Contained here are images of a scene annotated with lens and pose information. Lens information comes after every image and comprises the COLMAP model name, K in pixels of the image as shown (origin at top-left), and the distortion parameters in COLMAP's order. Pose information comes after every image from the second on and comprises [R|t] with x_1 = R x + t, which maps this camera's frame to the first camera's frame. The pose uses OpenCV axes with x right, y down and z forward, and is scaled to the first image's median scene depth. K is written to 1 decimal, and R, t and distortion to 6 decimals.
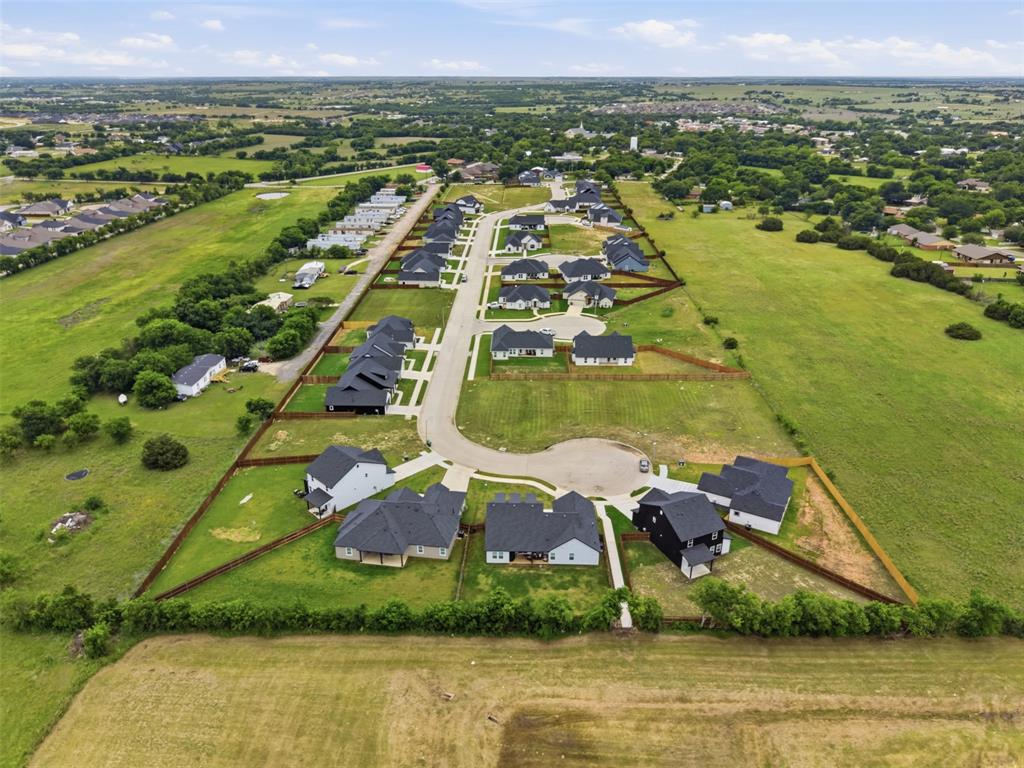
lens RADIAL K [[698.2, 0, 512.0], [0, 698.2, 384.0], [0, 0, 1]] dist [0.020234, -0.026175]
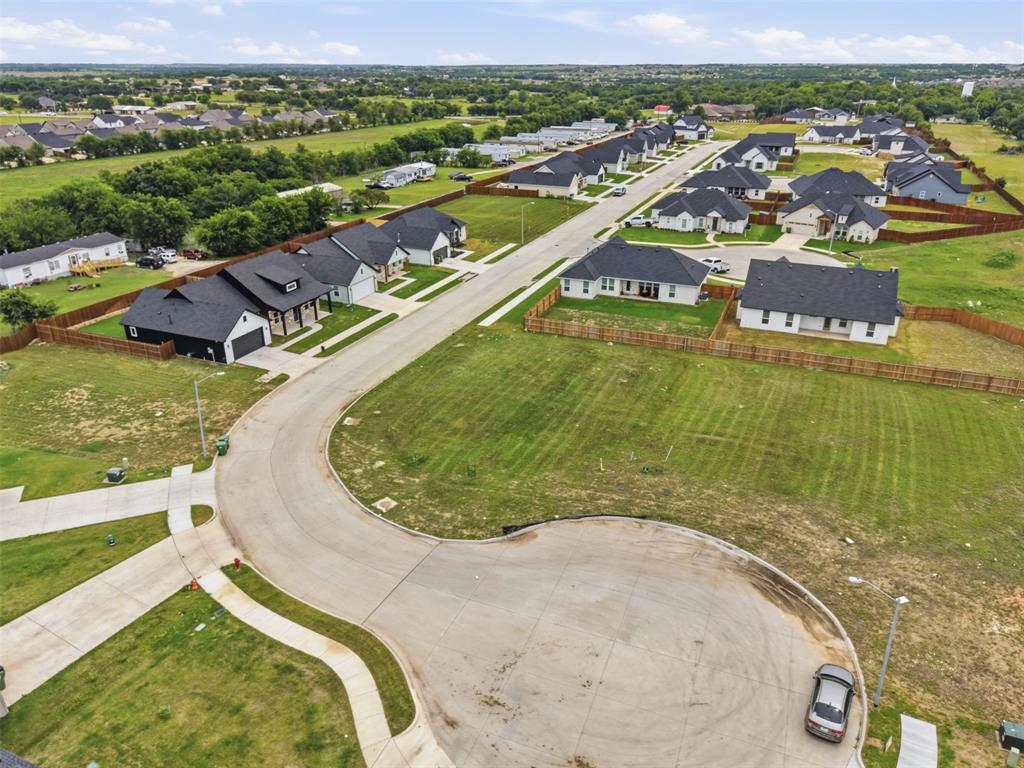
lens RADIAL K [[719.0, 0, 512.0], [0, 719.0, 384.0], [0, 0, 1]] dist [0.004132, -0.004468]
pose [[0.929998, 0.150098, -0.335521, 0.105565], [-0.148882, 0.988415, 0.029503, 0.013547], [0.336062, 0.022515, 0.941571, 0.504275]]
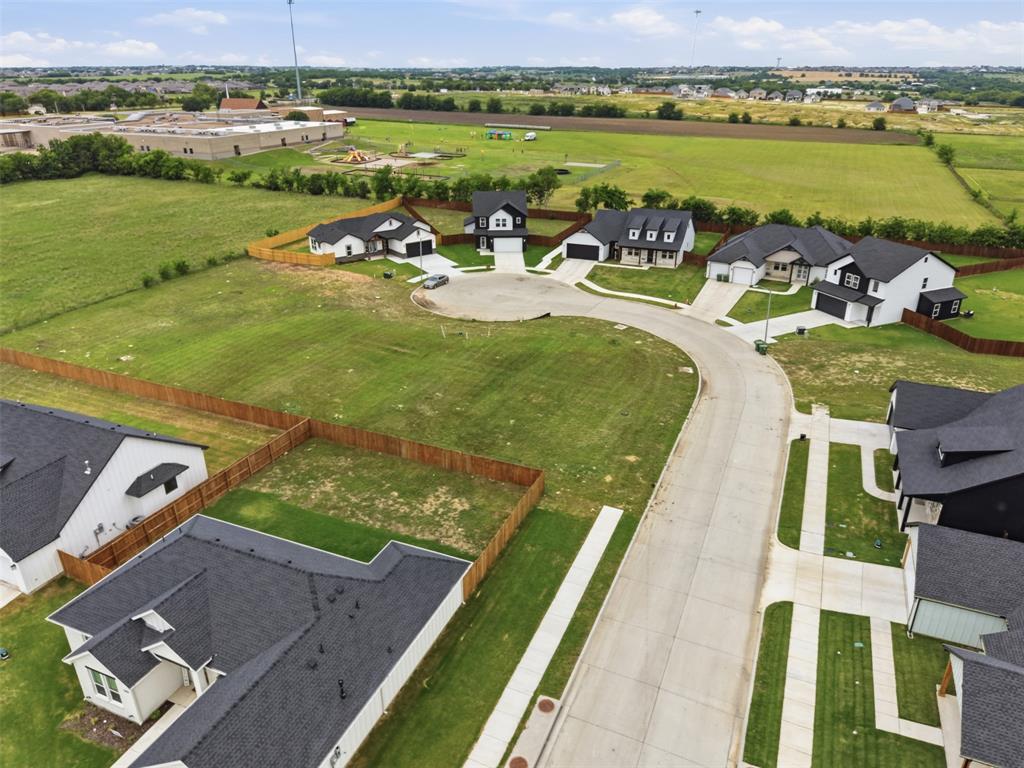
lens RADIAL K [[719.0, 0, 512.0], [0, 719.0, 384.0], [0, 0, 1]] dist [0.004132, -0.004468]
pose [[-0.926348, -0.151365, 0.344918, -0.098935], [0.154097, 0.683278, 0.713712, -0.215116], [-0.343706, 0.714296, -0.609629, 1.016289]]
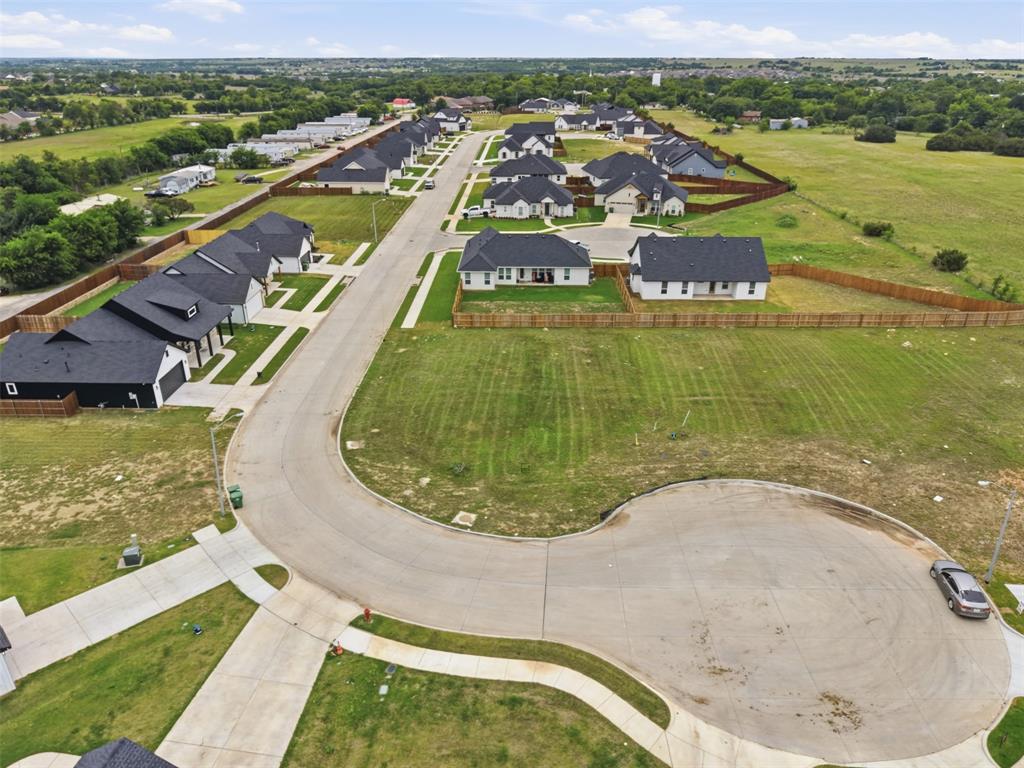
lens RADIAL K [[709.5, 0, 512.0], [0, 709.5, 384.0], [0, 0, 1]] dist [0.005226, -0.006056]
pose [[0.999999, 0.001305, 0.000105, 0.005629], [-0.001307, 0.999879, 0.015529, 0.019984], [-0.000085, -0.015529, 0.999879, 0.490452]]
